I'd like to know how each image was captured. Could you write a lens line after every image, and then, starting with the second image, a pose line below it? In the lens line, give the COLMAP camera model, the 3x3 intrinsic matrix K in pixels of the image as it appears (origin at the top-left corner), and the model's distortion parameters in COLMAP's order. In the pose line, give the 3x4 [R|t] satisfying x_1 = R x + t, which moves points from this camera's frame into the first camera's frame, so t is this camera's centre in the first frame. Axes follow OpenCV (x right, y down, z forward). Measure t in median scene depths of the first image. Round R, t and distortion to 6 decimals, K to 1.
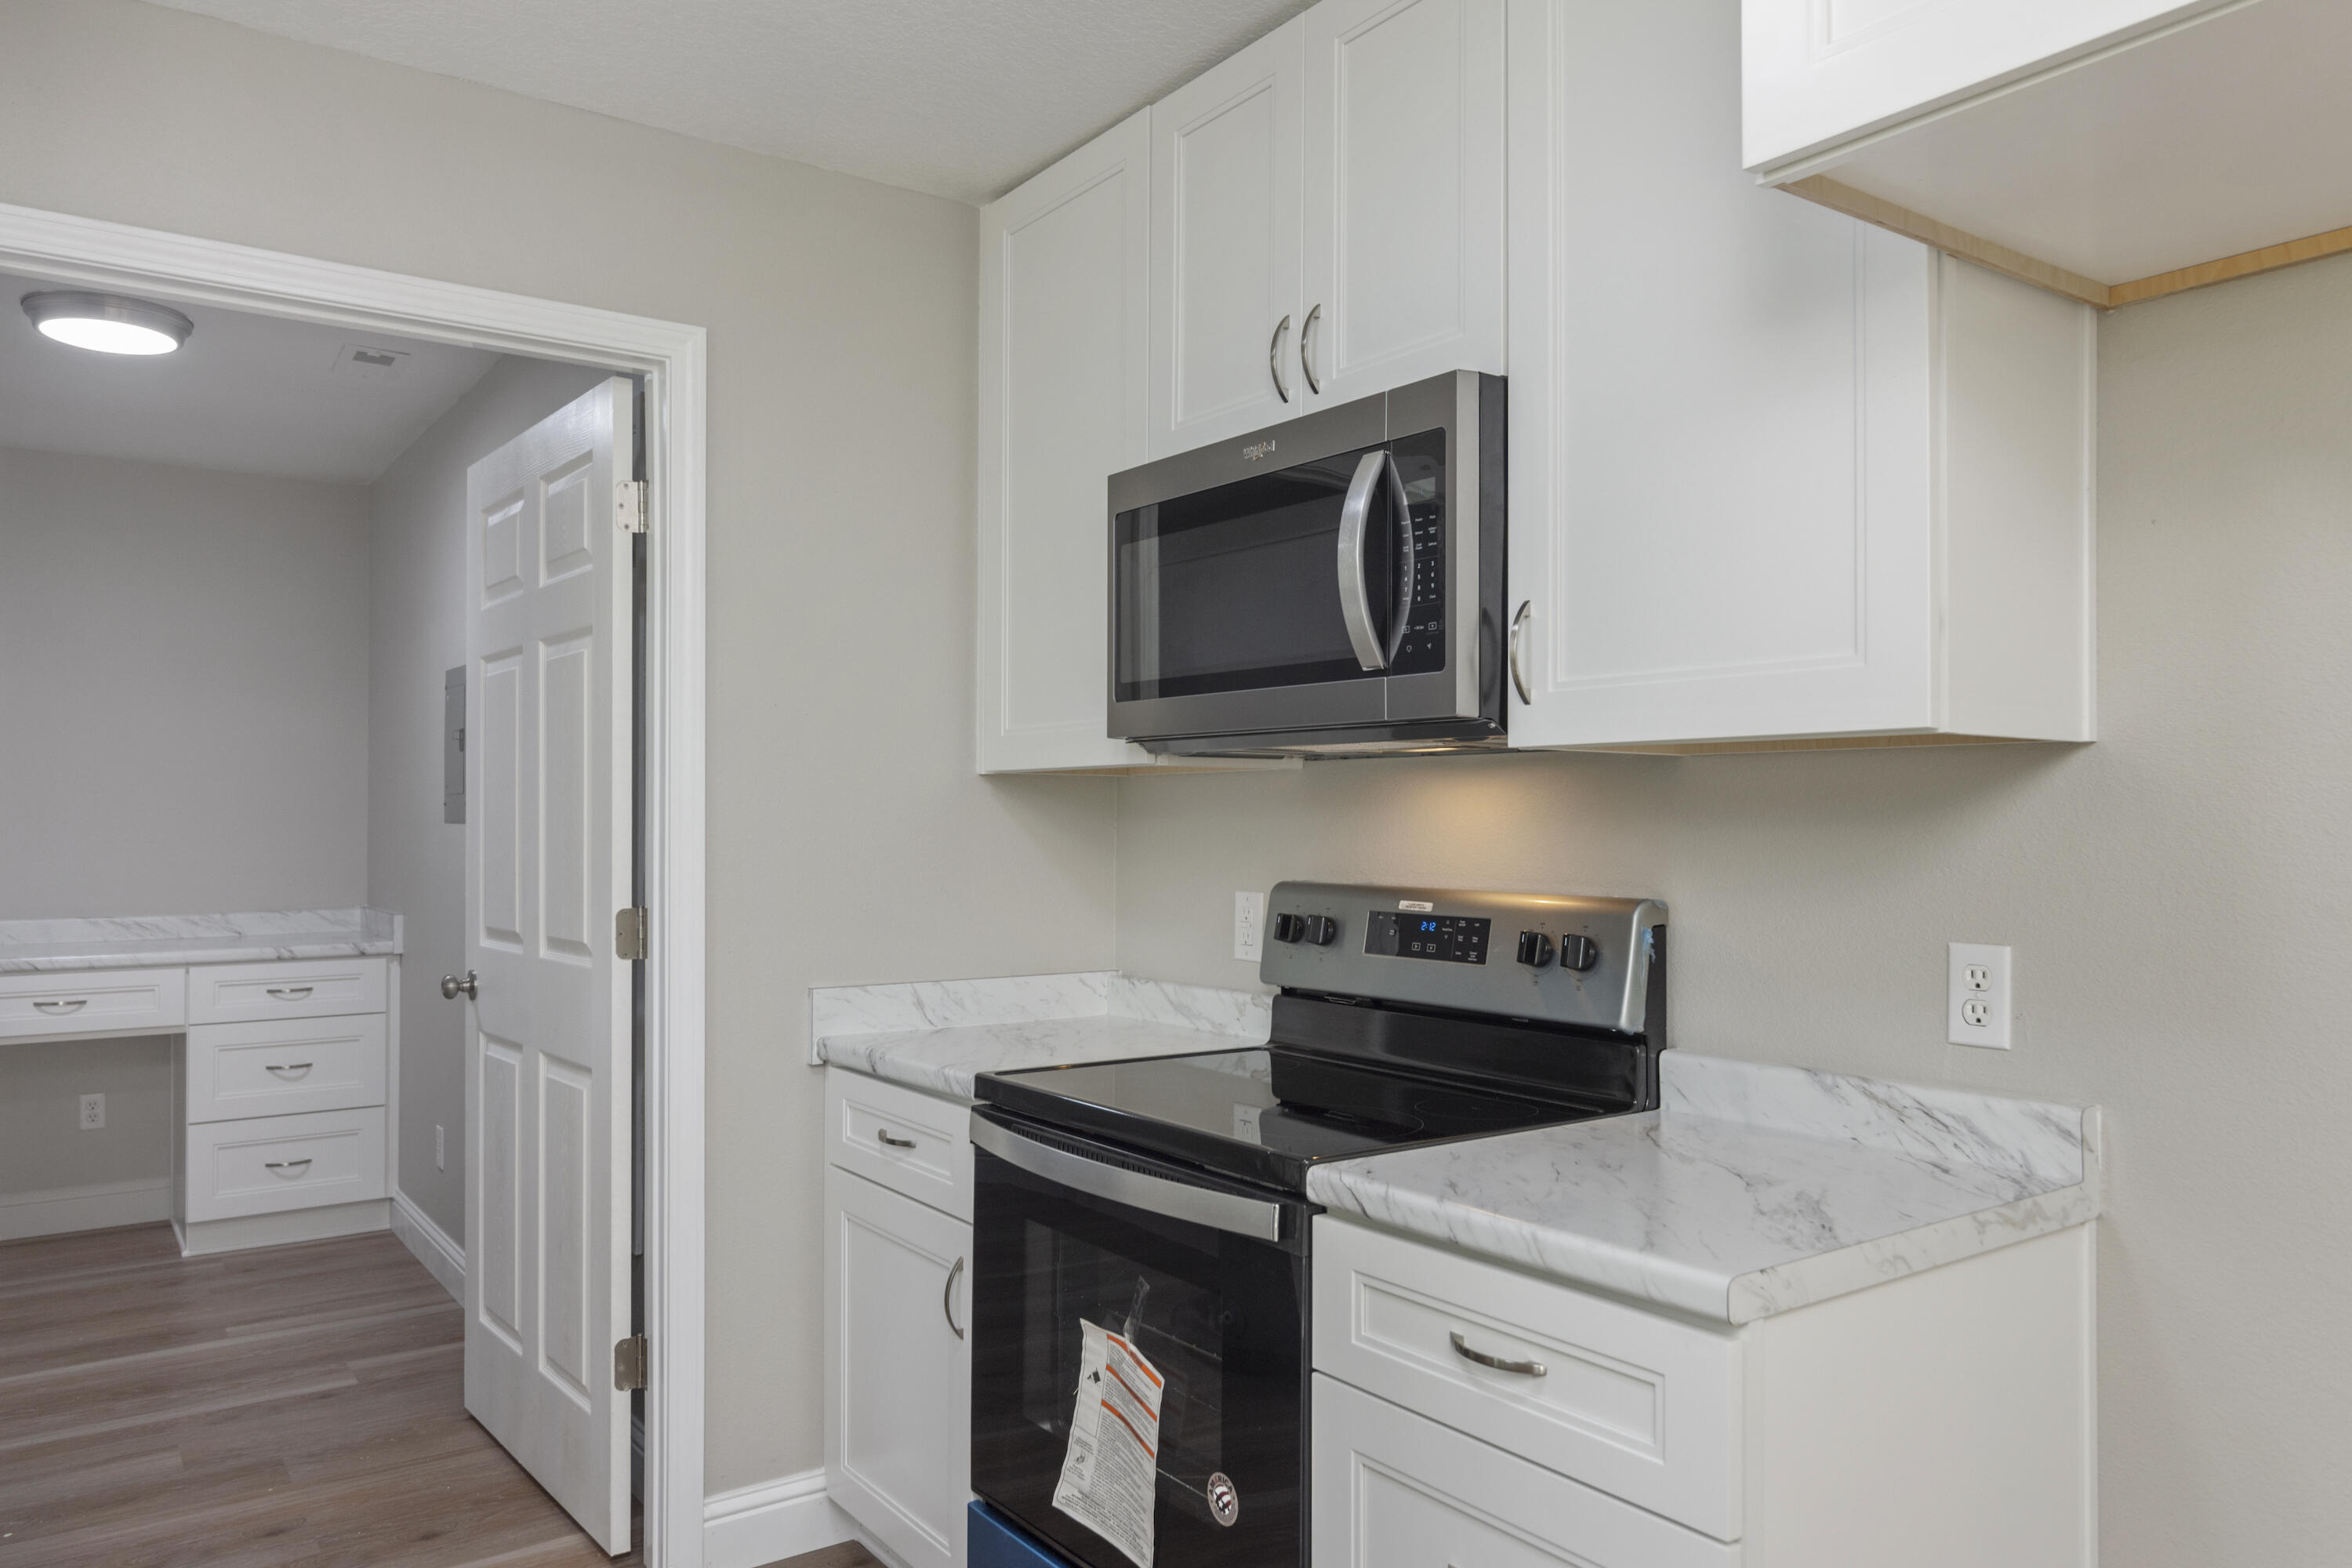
lens RADIAL K [[1616.3, 0, 1175.6], [0, 1616.3, 801.0], [0, 0, 1]] dist [0.001999, 0.000640]
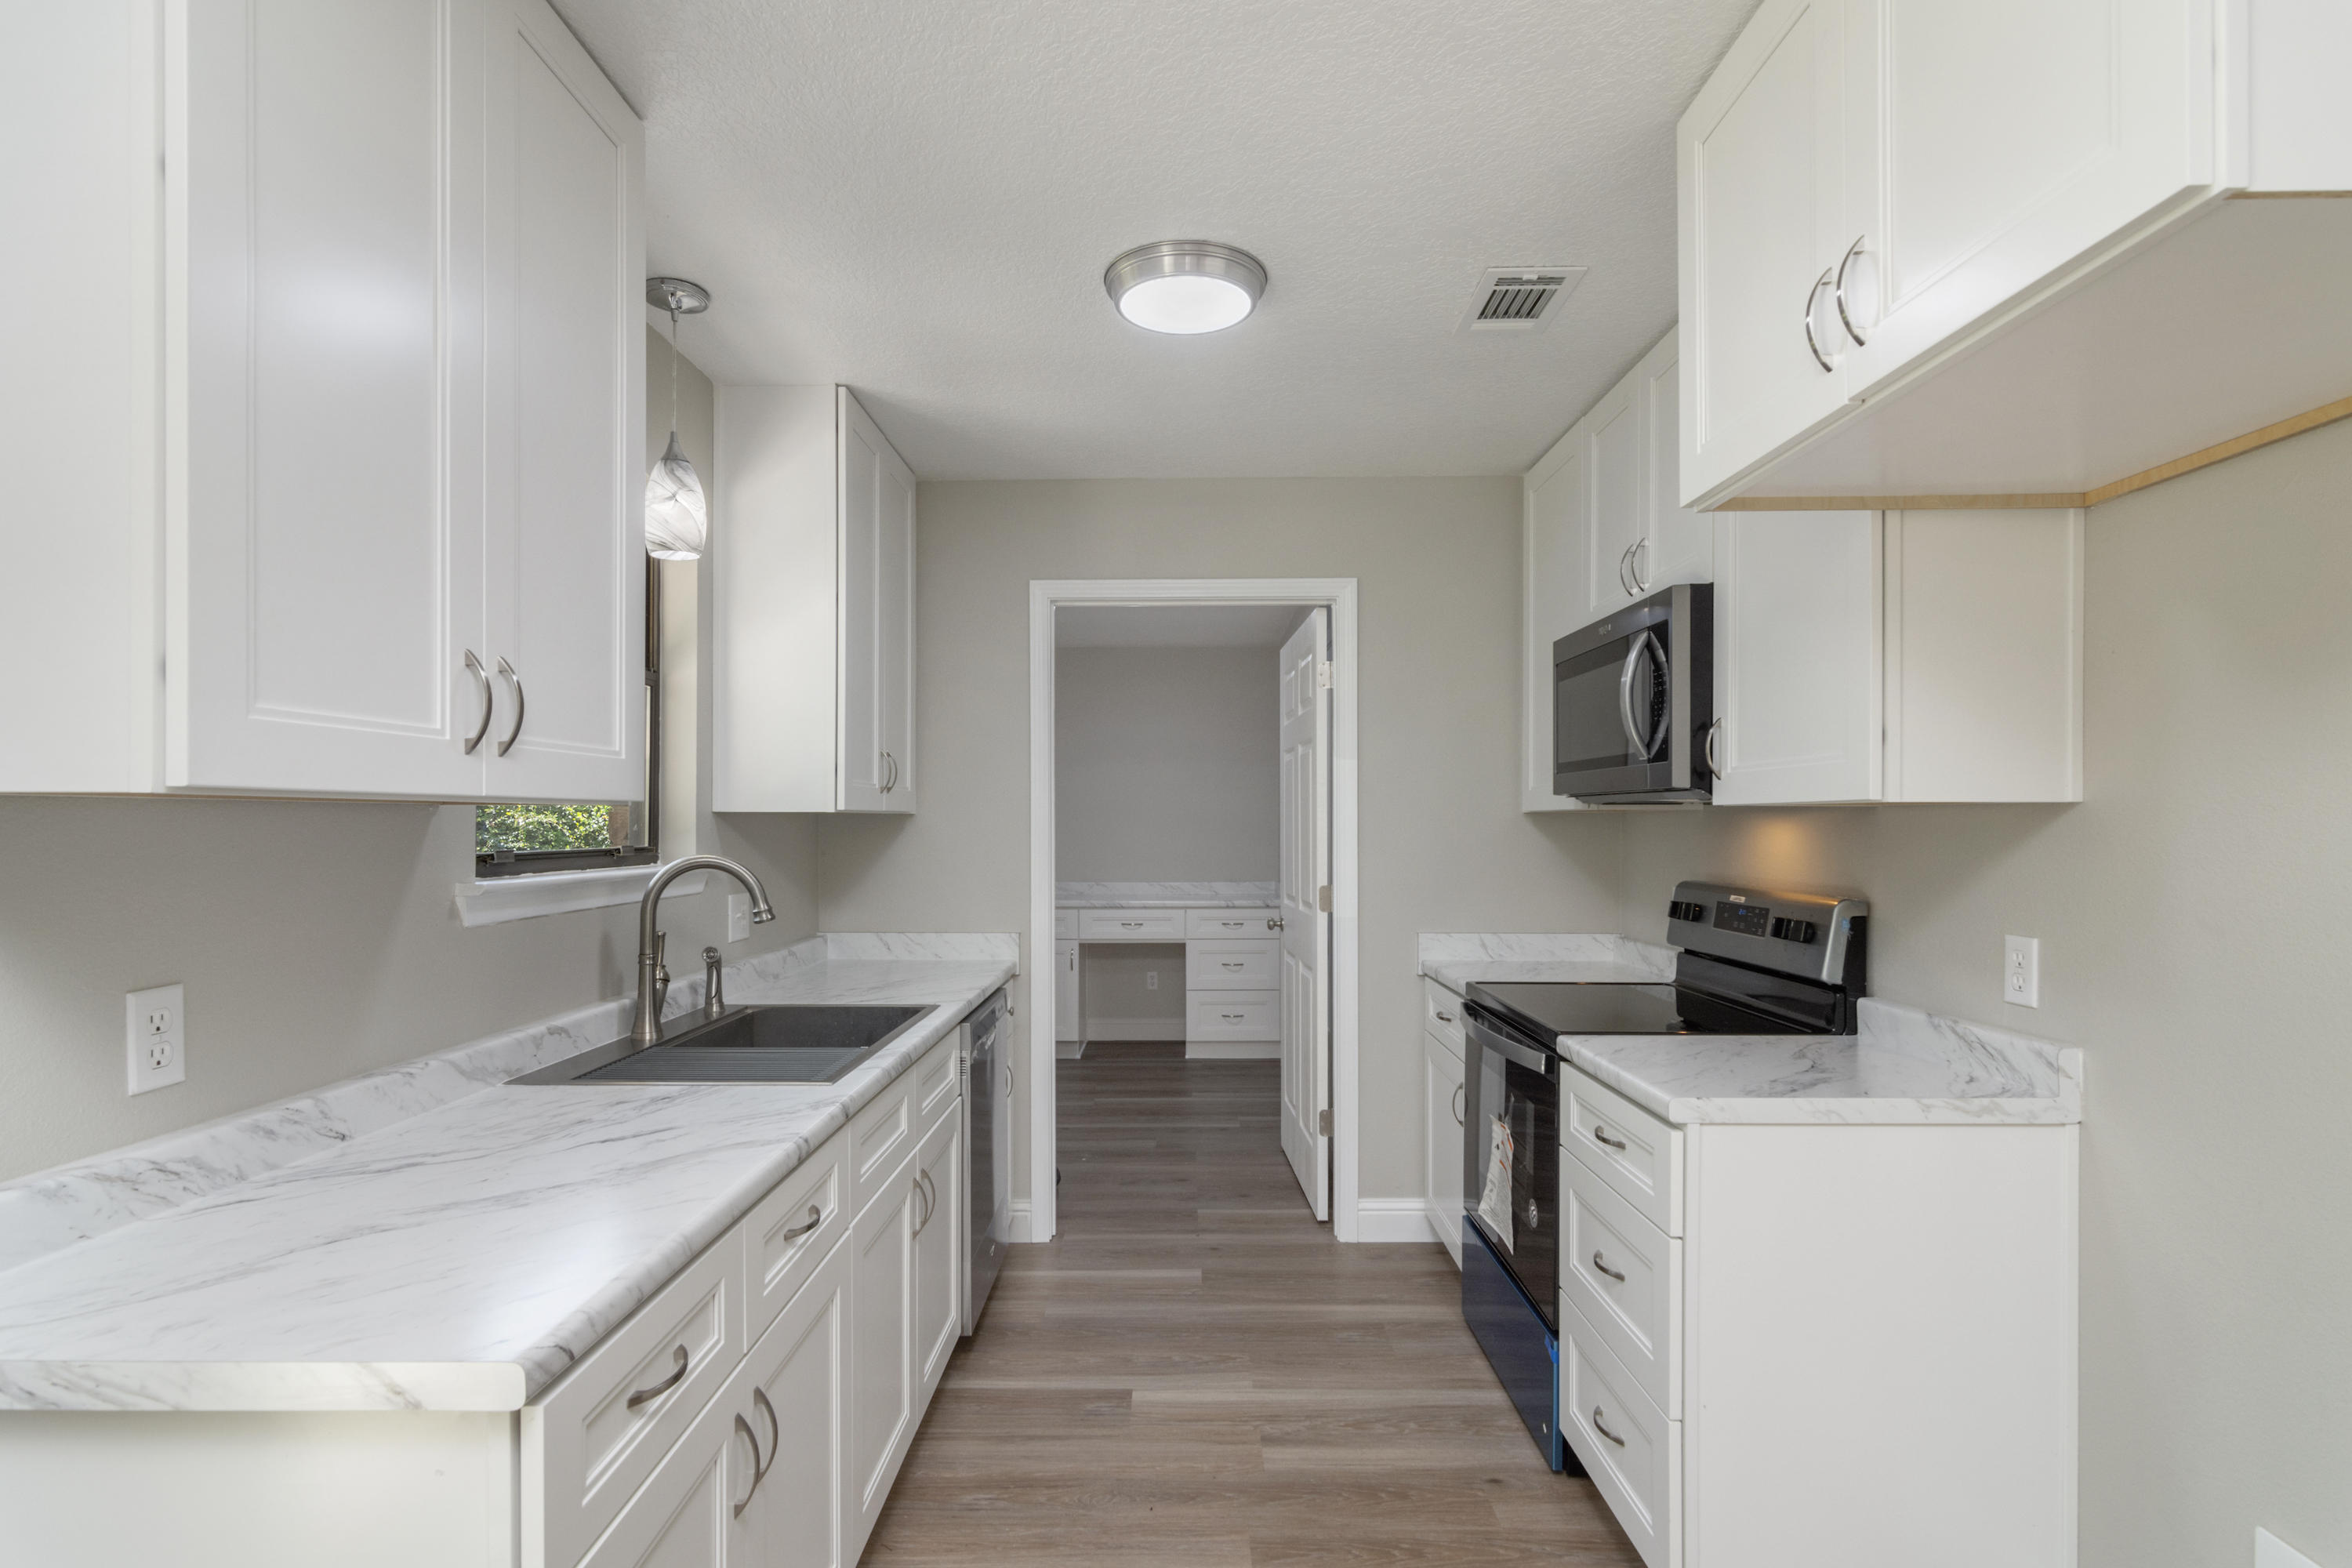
lens RADIAL K [[1146.7, 0, 1182.4], [0, 1146.7, 825.8], [0, 0, 1]] dist [-0.000247, 0.001115]
pose [[0.813251, 0.000528, -0.581913, 0.295946], [0.006734, 0.999924, 0.010319, -0.018030], [0.581874, -0.012310, 0.813186, -0.188480]]
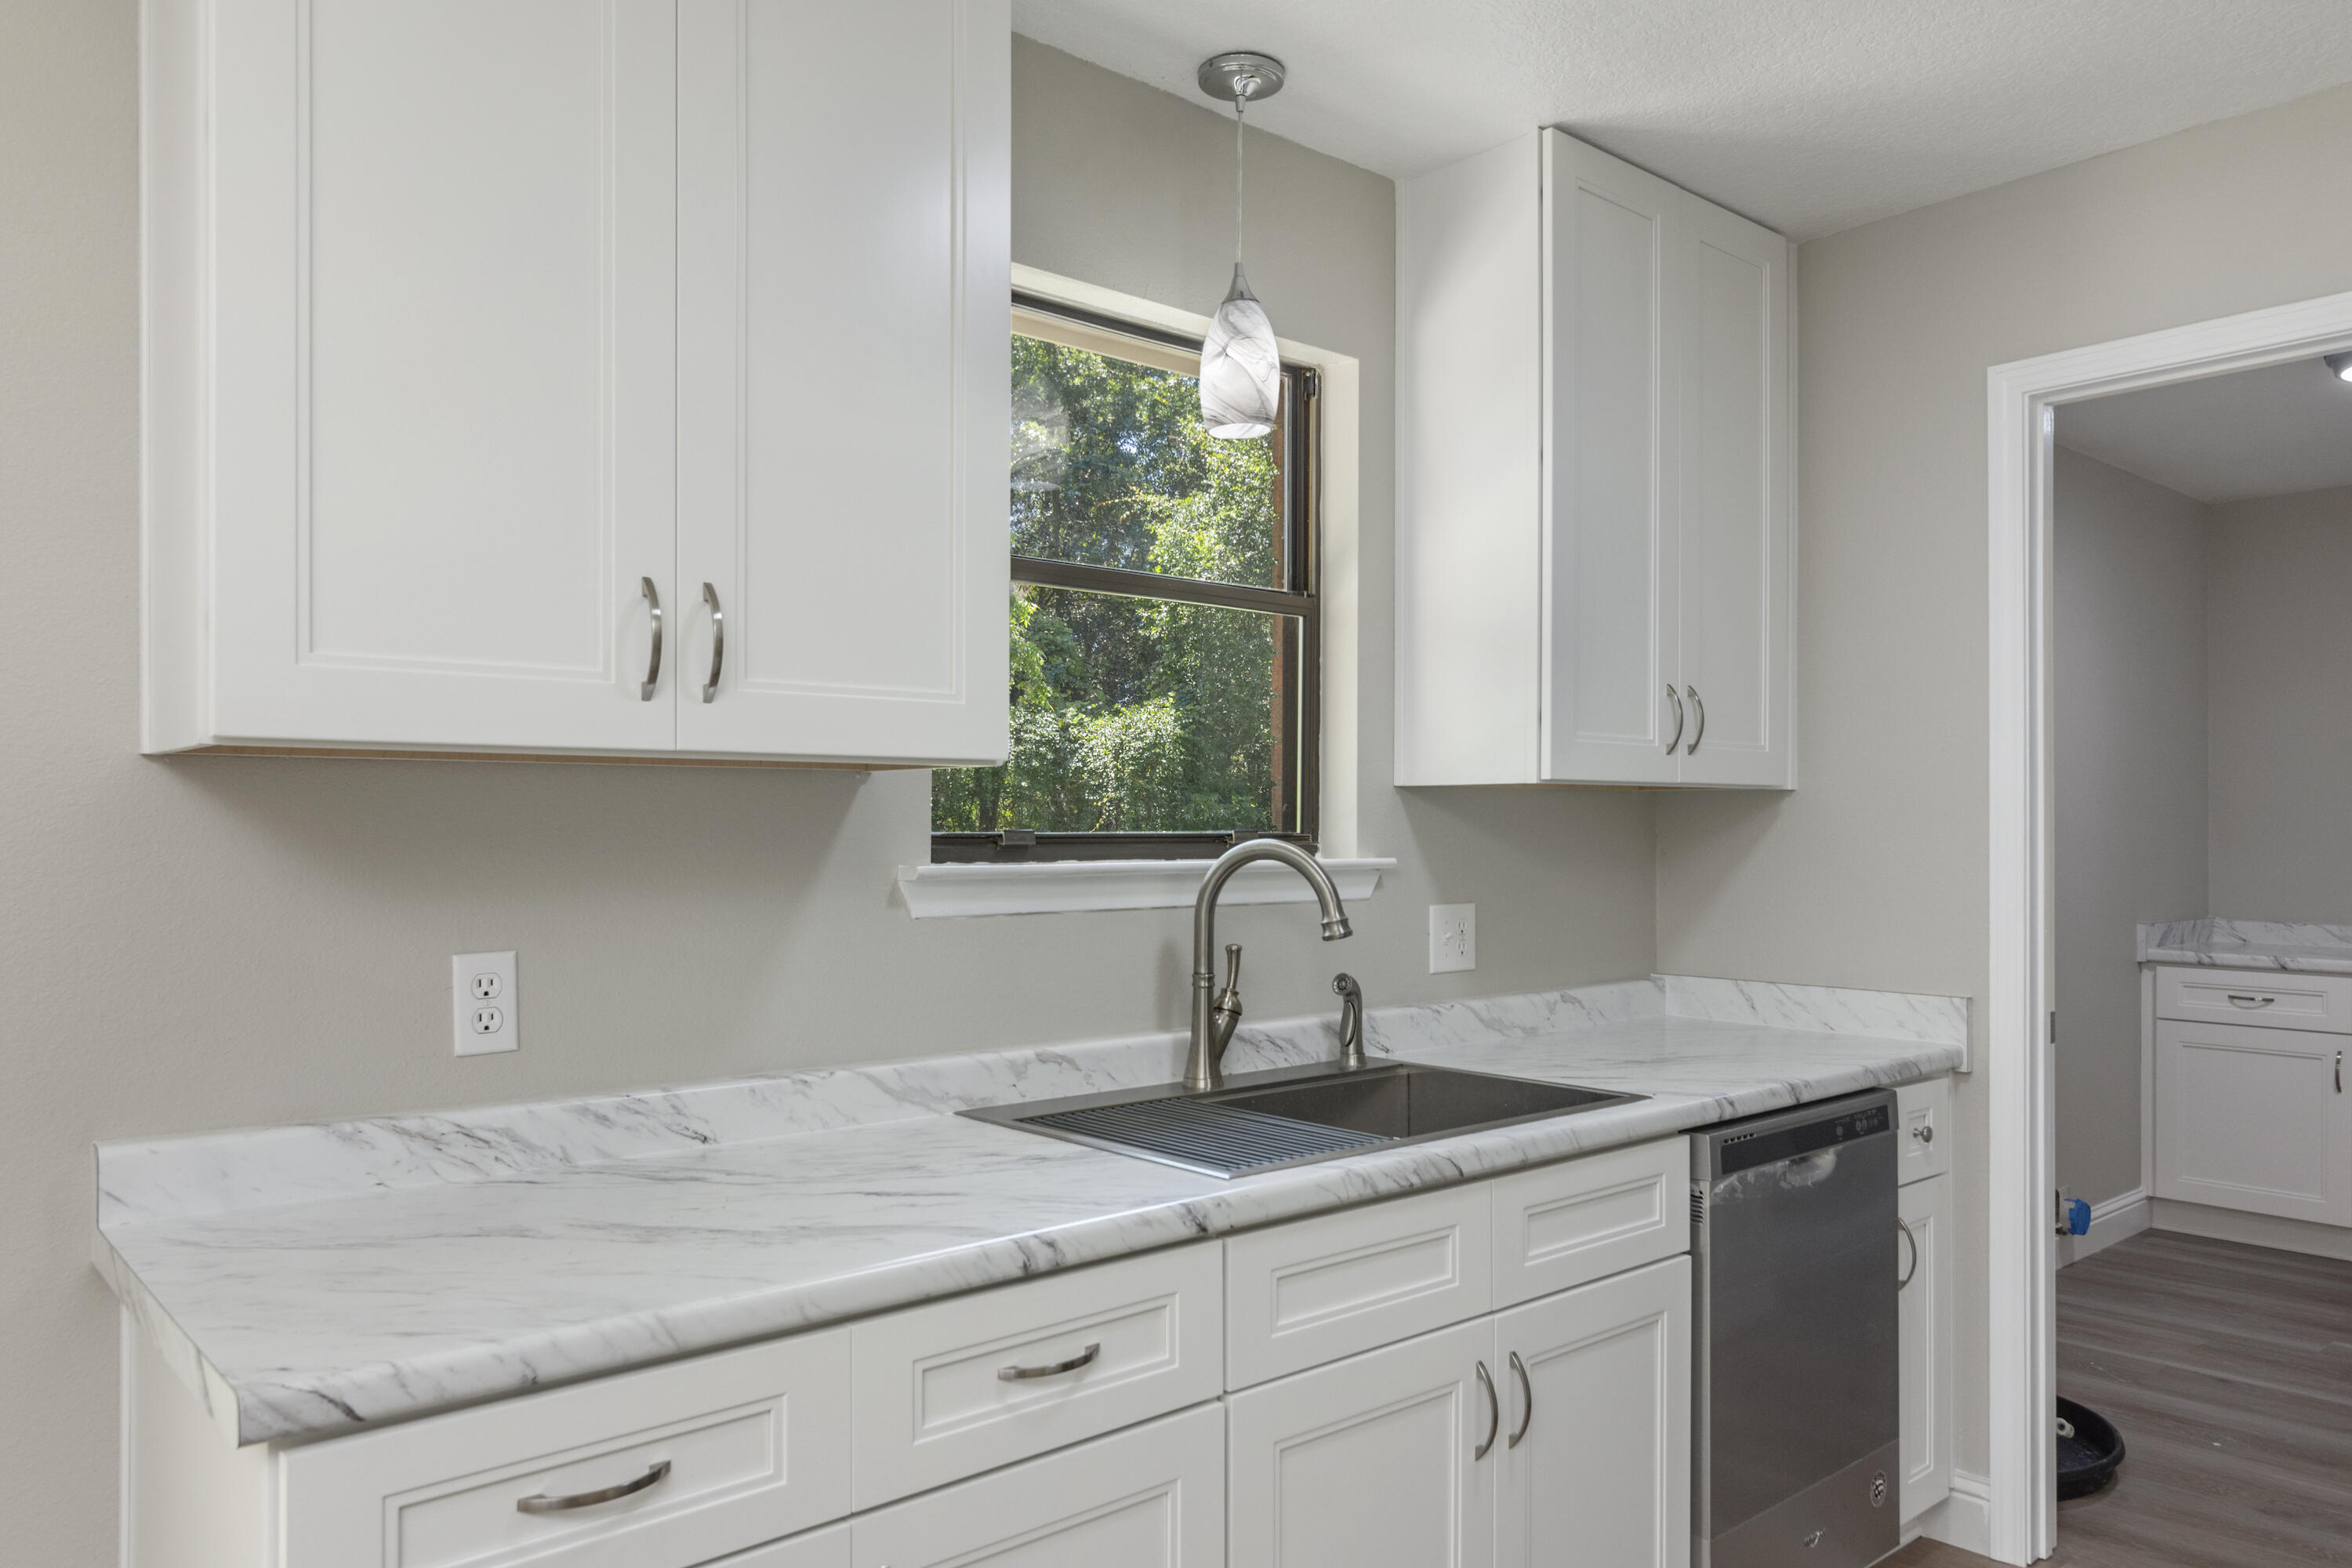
lens RADIAL K [[1634.2, 0, 1175.5], [0, 1634.2, 827.0], [0, 0, 1]] dist [-0.003261, 0.004813]
pose [[0.105364, -0.000612, -0.994434, 0.366430], [0.009532, 0.999954, 0.000395, 0.000151], [0.994388, -0.009520, 0.105365, 0.131561]]
